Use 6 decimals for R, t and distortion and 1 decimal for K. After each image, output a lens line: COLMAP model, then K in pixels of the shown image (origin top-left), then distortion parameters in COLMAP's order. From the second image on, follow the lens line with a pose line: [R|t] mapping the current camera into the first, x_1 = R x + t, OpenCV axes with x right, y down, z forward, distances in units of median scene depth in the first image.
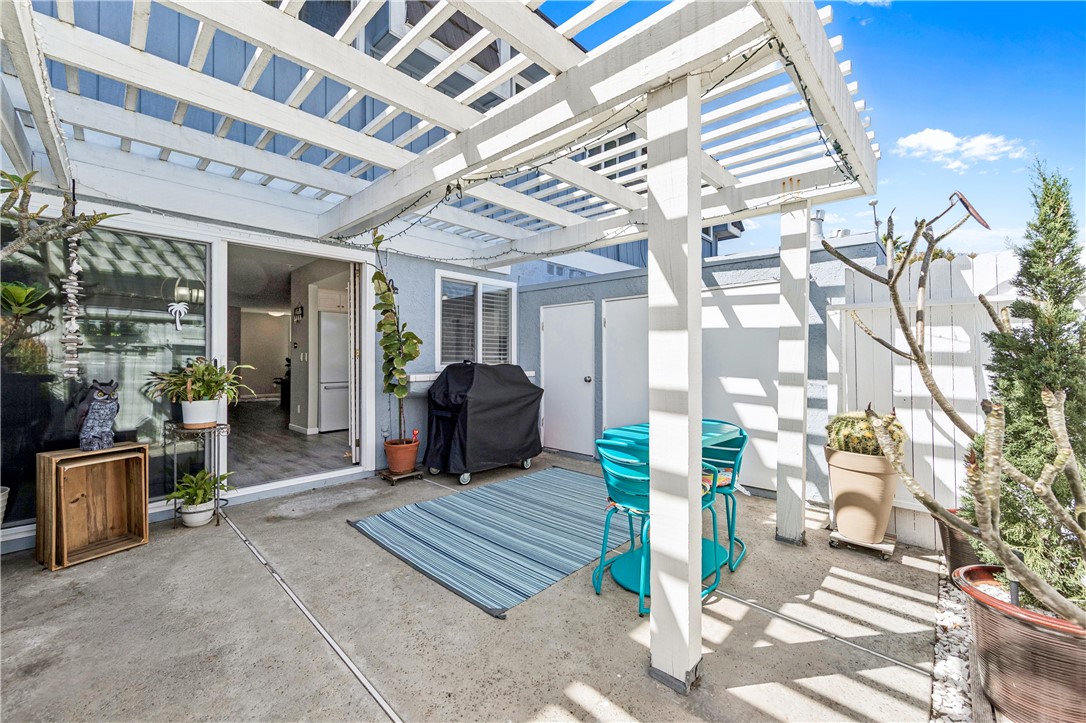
lens RADIAL K [[438.7, 0, 543.0], [0, 438.7, 361.5], [0, 0, 1]] dist [-0.000878, -0.000201]
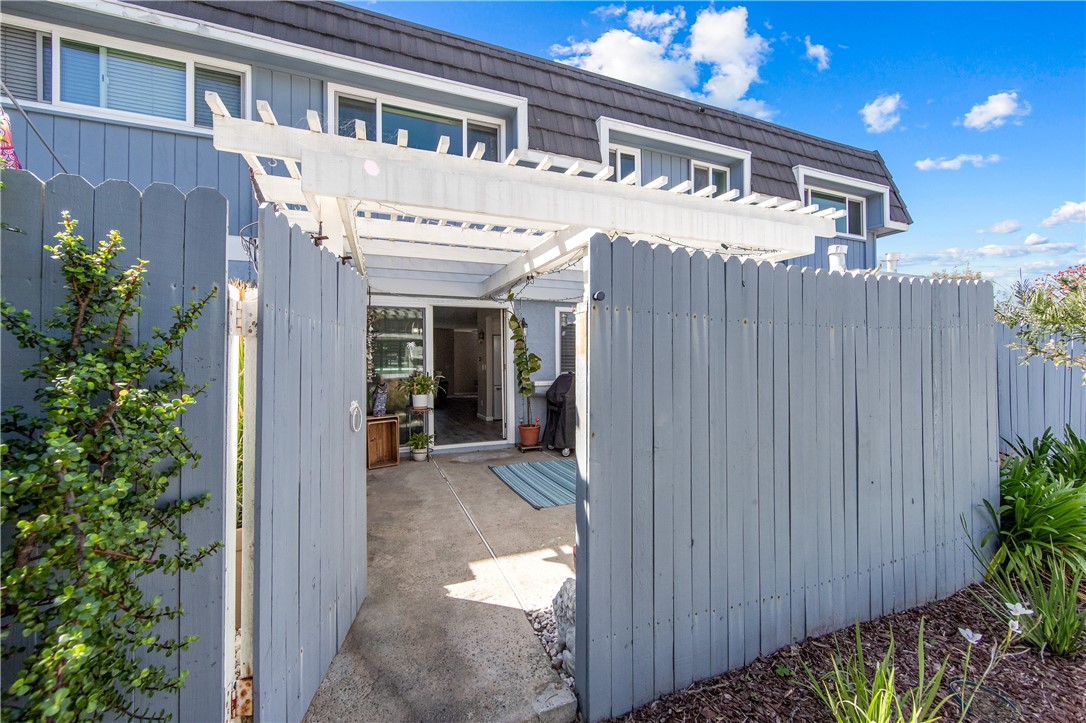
lens RADIAL K [[450.2, 0, 540.1], [0, 450.2, 365.9], [0, 0, 1]] dist [-0.000645, -0.000130]
pose [[0.905043, -0.002518, -0.425312, 0.461060], [0.005013, 0.999976, 0.004748, -0.037298], [0.425290, -0.006429, 0.905034, -0.482817]]
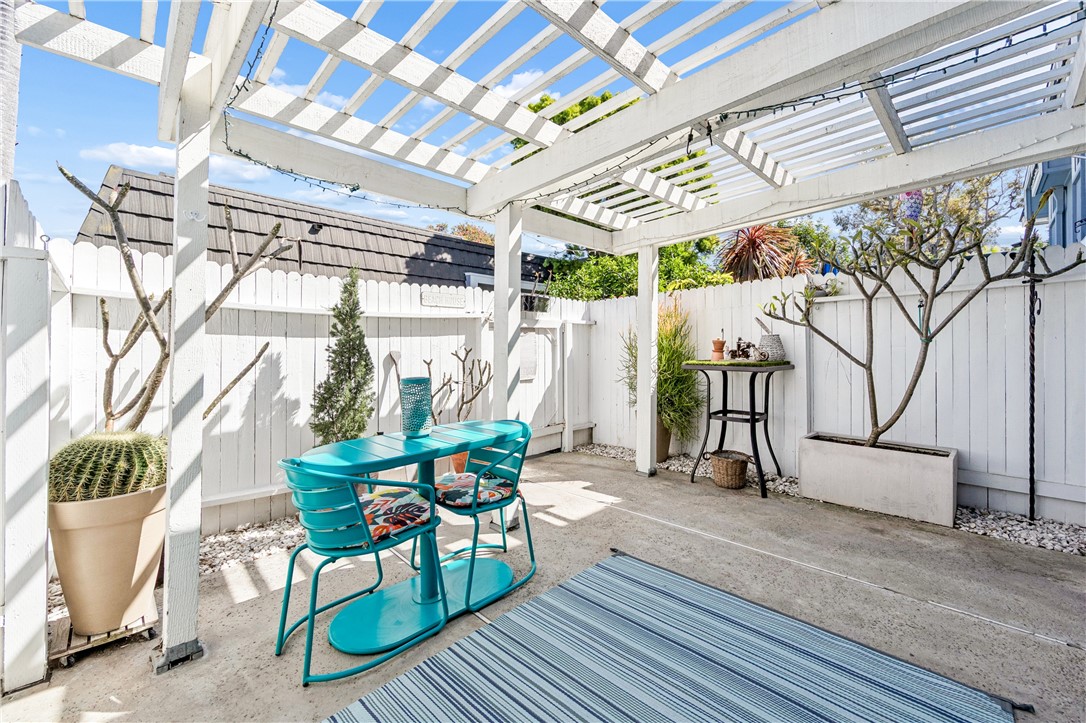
lens RADIAL K [[438.6, 0, 541.8], [0, 438.6, 340.1], [0, 0, 1]] dist [-0.000026, -0.000026]
pose [[-0.999262, 0.002910, 0.038311, 0.040781], [0.002563, 0.999955, -0.009109, -0.017010], [-0.038336, -0.009004, -0.999224, 1.389170]]
